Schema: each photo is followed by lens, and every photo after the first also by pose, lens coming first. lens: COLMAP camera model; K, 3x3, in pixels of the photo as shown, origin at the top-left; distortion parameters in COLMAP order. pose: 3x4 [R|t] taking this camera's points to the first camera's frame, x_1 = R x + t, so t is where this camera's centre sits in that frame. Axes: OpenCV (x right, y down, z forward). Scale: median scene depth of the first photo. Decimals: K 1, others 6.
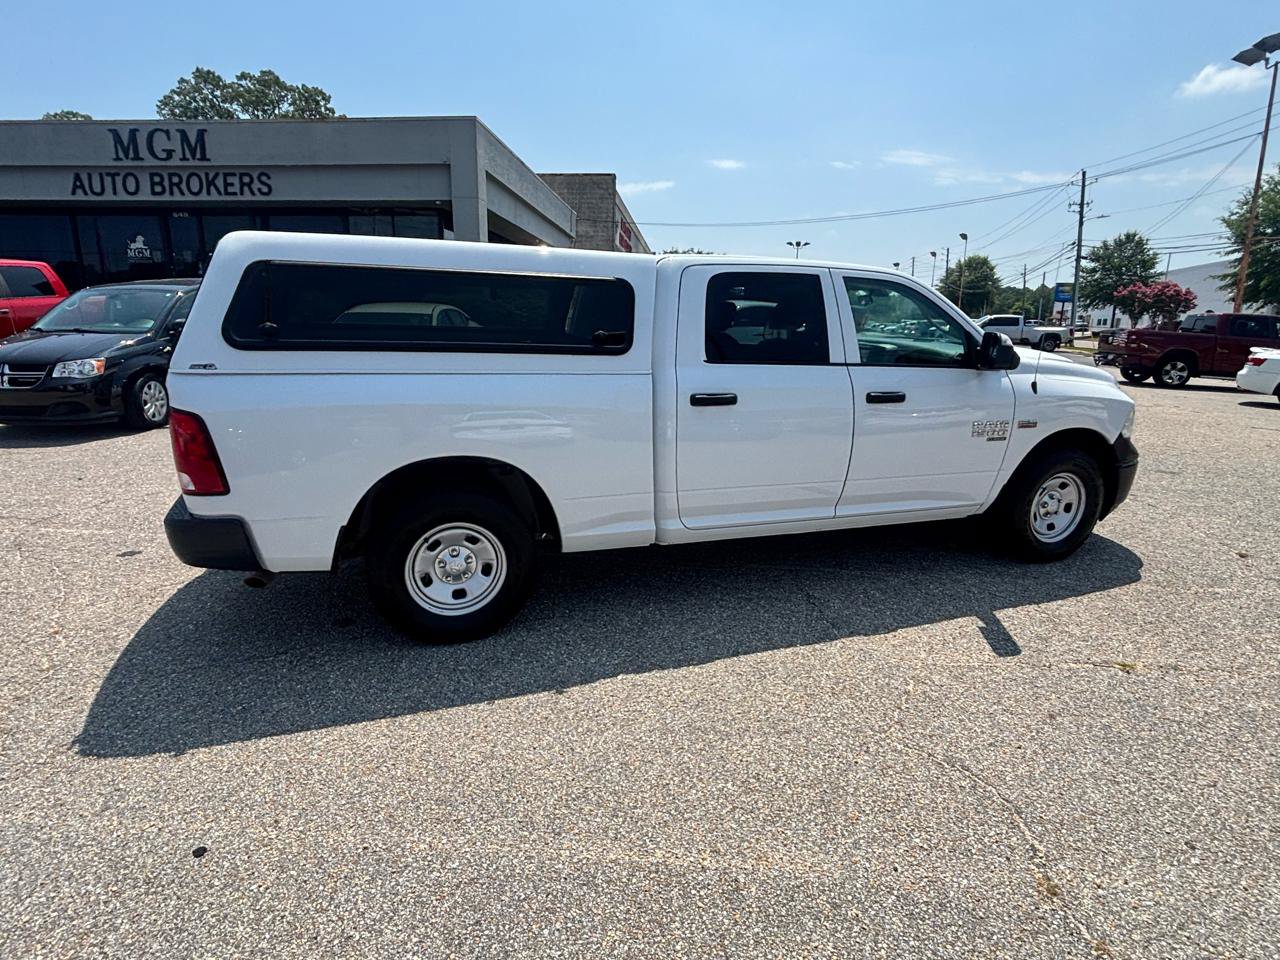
lens RADIAL K [[694.2, 0, 636.5], [0, 694.2, 471.3], [0, 0, 1]] dist [-0.006944, 0.003614]
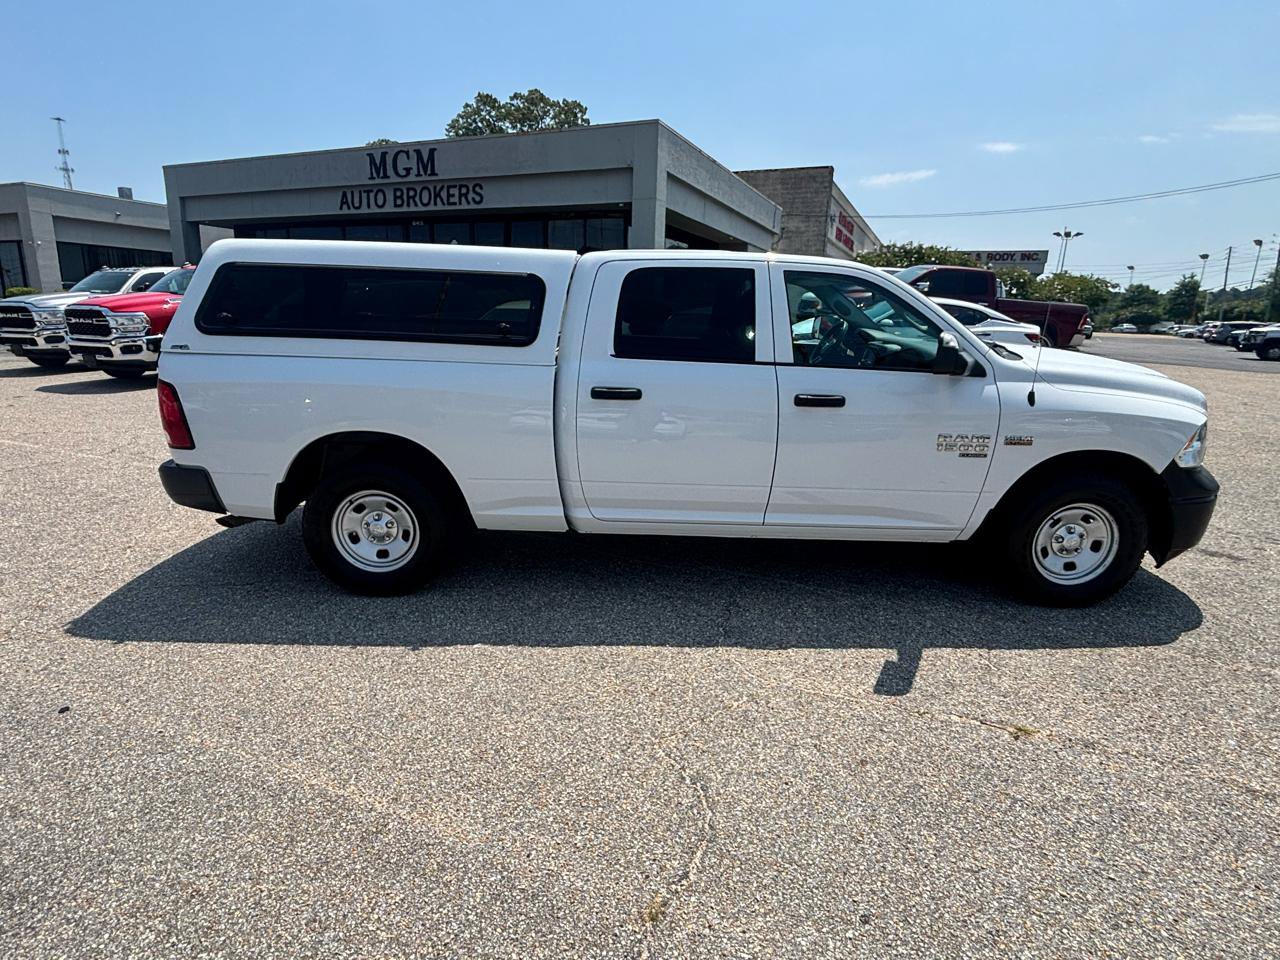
lens RADIAL K [[694.2, 0, 637.9], [0, 694.2, 476.0], [0, 0, 1]] dist [-0.006944, 0.003614]
pose [[0.946188, 0.081972, -0.313064, 0.391561], [-0.079032, 0.996627, 0.022095, -0.006777], [0.313820, 0.003836, 0.949475, 0.041208]]
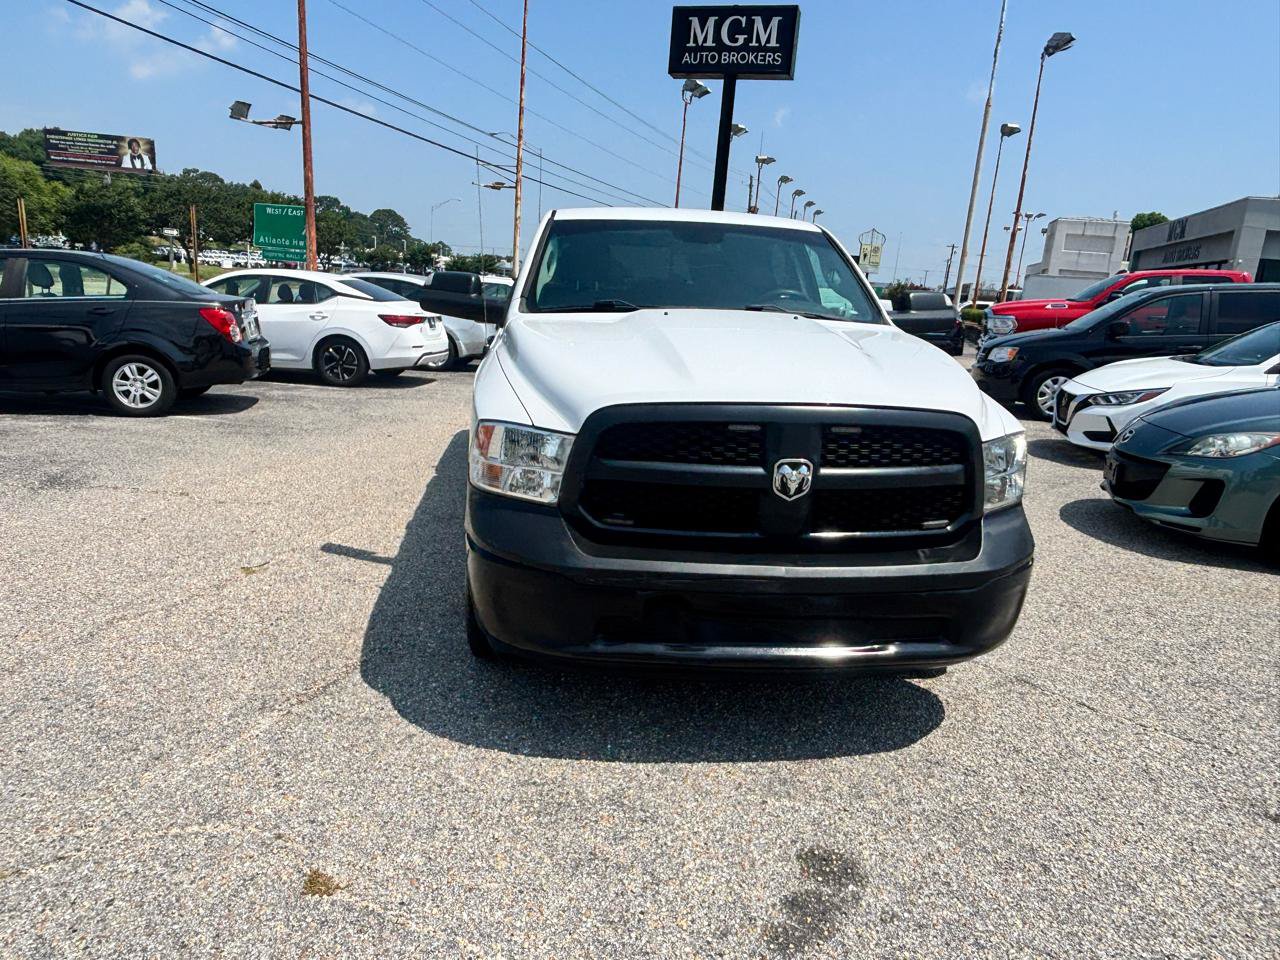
lens RADIAL K [[868.5, 0, 631.3], [0, 868.5, 479.0], [0, 0, 1]] dist [0.016781, -0.027521]
pose [[-0.226677, 0.190145, -0.955229, 1.399429], [-0.284047, 0.925217, 0.251576, -0.263391], [0.931630, 0.328356, -0.155716, 1.315873]]
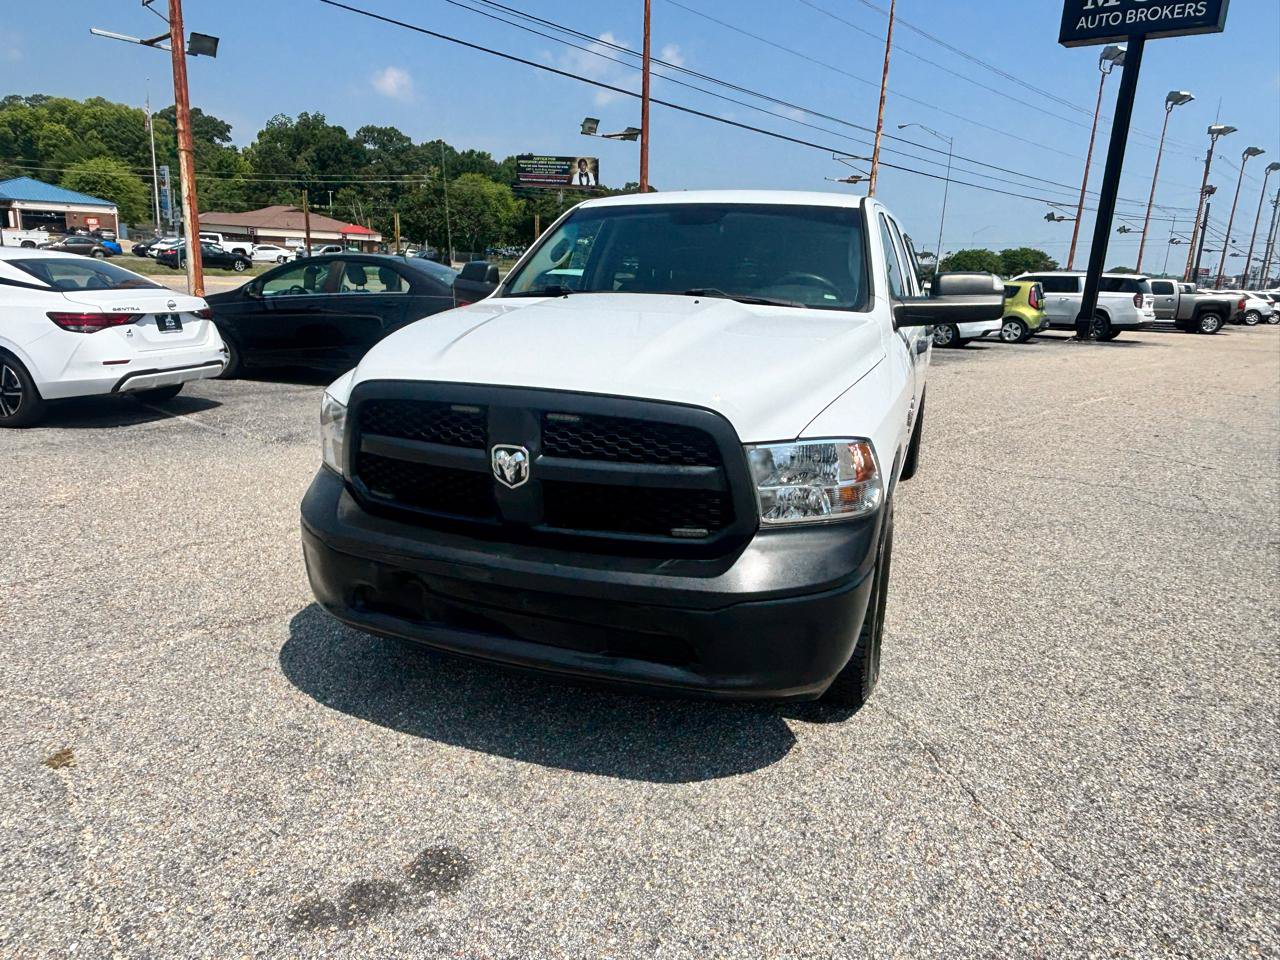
lens RADIAL K [[868.5, 0, 630.9], [0, 868.5, 471.0], [0, 0, 1]] dist [0.016781, -0.027521]
pose [[-0.631280, 0.145907, -0.761706, 1.184026], [-0.225809, 0.905013, 0.360502, -0.366346], [0.741954, 0.399577, -0.538370, 1.699737]]
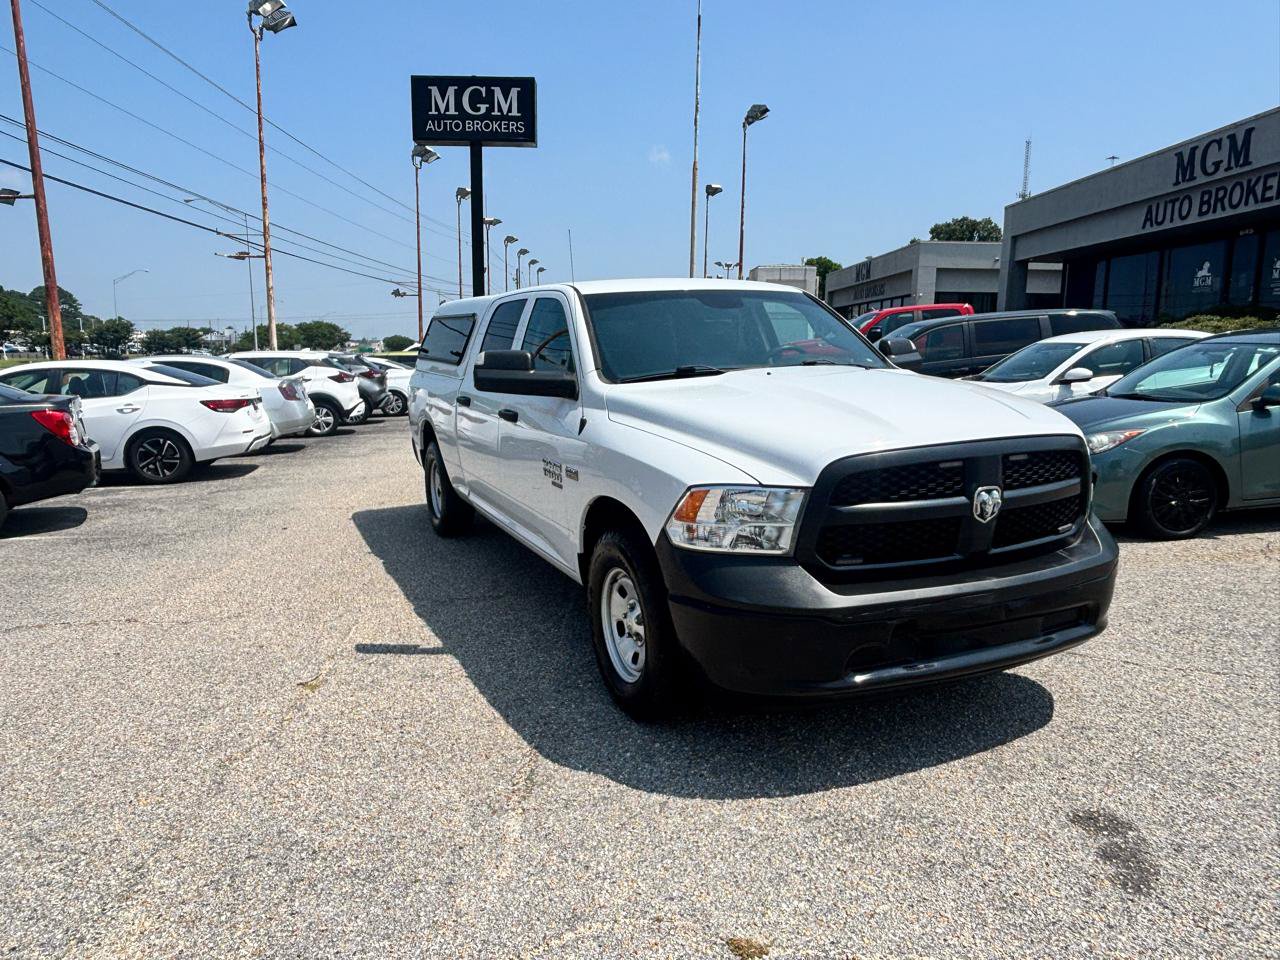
lens RADIAL K [[868.5, 0, 631.3], [0, 868.5, 477.9], [0, 0, 1]] dist [0.016781, -0.027521]
pose [[0.084269, 0.137812, -0.986867, 1.468973], [-0.220899, 0.968330, 0.116361, -0.181713], [0.971649, 0.208193, 0.112043, 0.959524]]
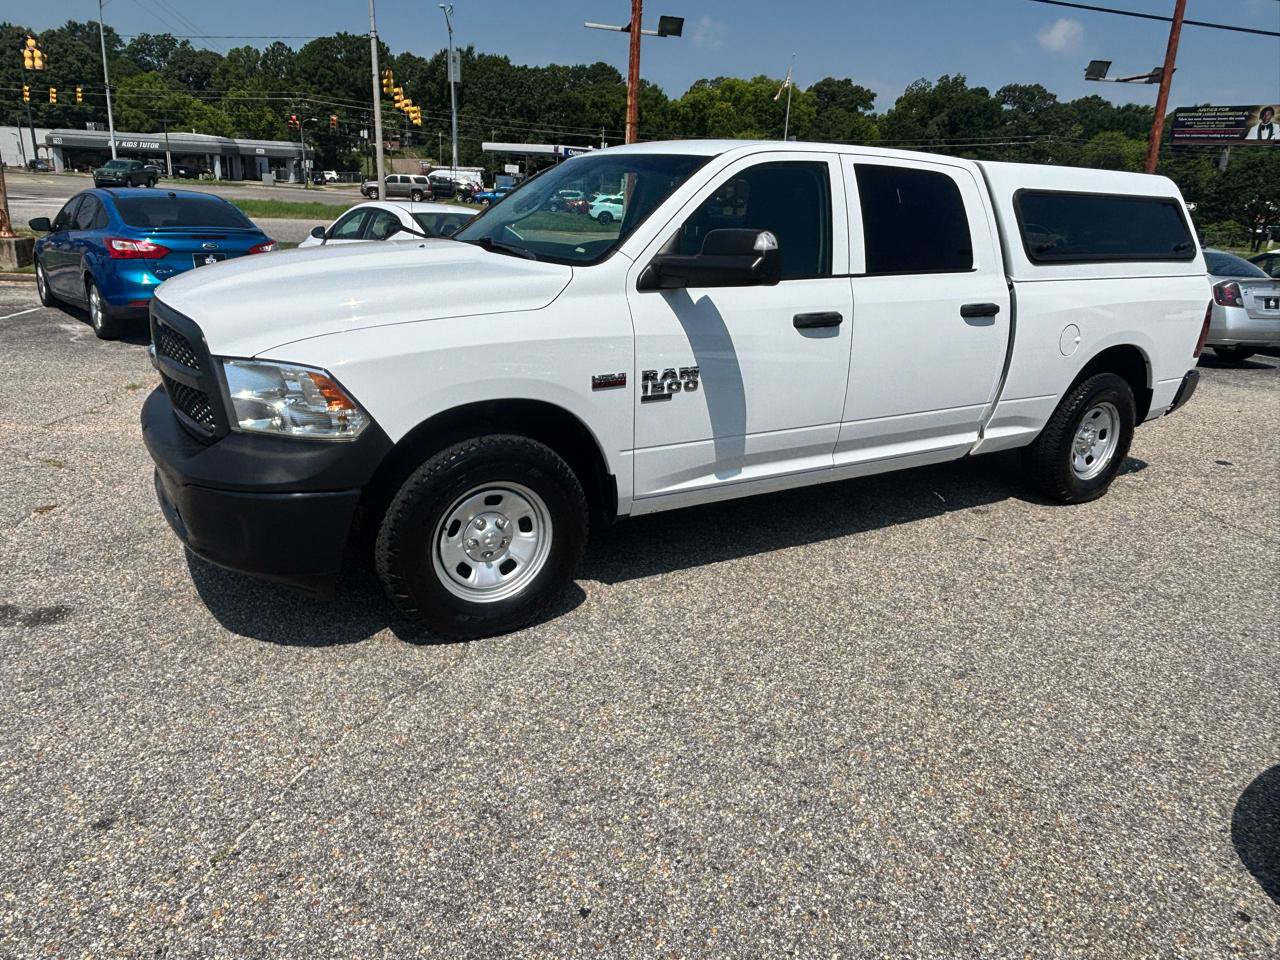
lens RADIAL K [[868.5, 0, 633.9], [0, 868.5, 482.4], [0, 0, 1]] dist [0.016781, -0.027521]
pose [[-0.973398, 0.009355, -0.228928, 0.556766], [-0.112659, 0.850493, 0.513780, -0.495724], [0.199508, 0.525904, -0.826814, 2.114873]]
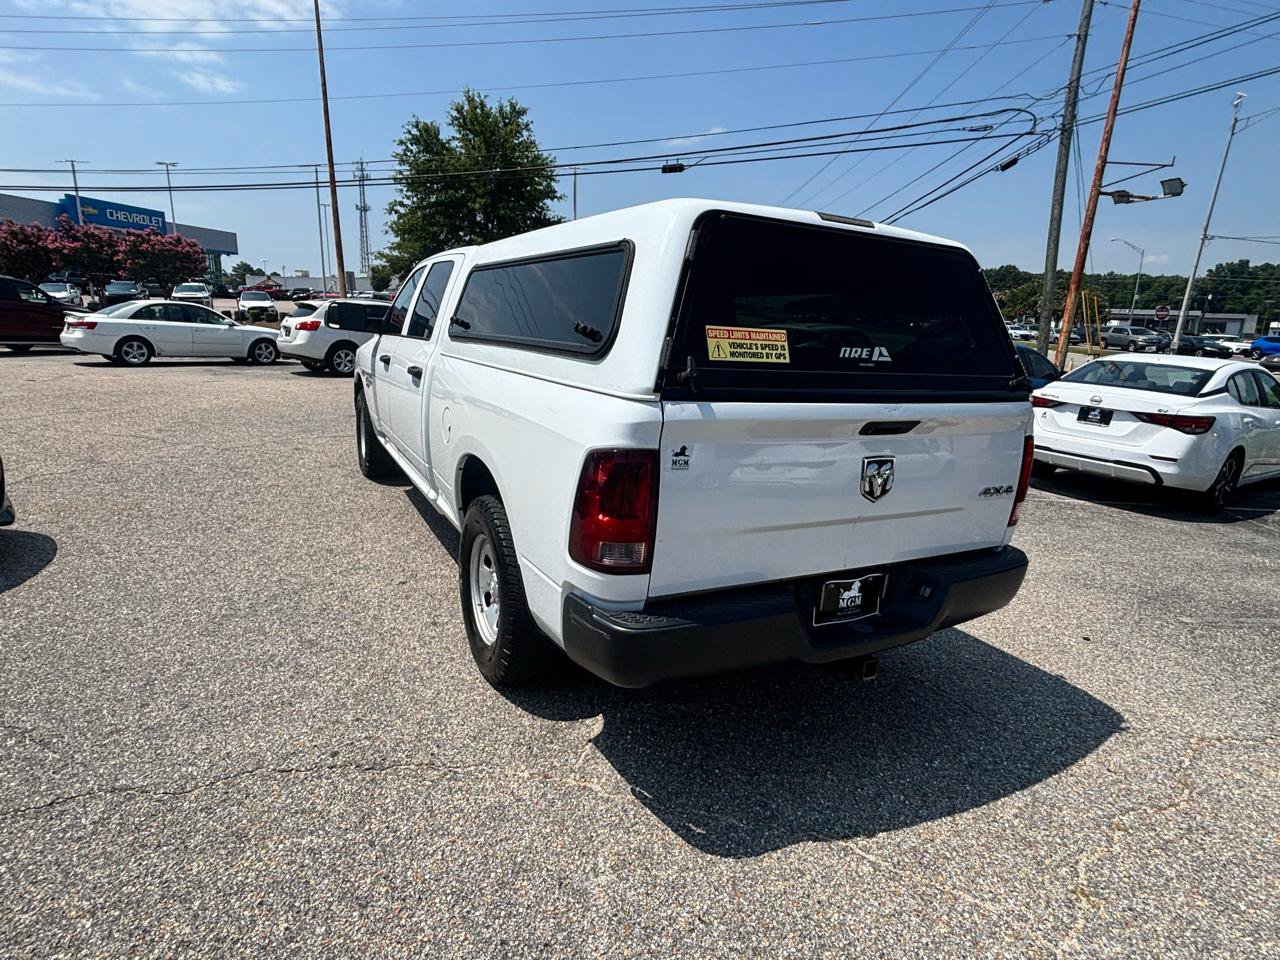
lens RADIAL K [[694.2, 0, 635.3], [0, 694.2, 475.5], [0, 0, 1]] dist [-0.006944, 0.003614]
pose [[-0.152866, -0.245779, 0.957196, -1.019293], [0.177231, 0.946059, 0.271223, -0.262923], [-0.972225, 0.211106, -0.101061, 1.102676]]
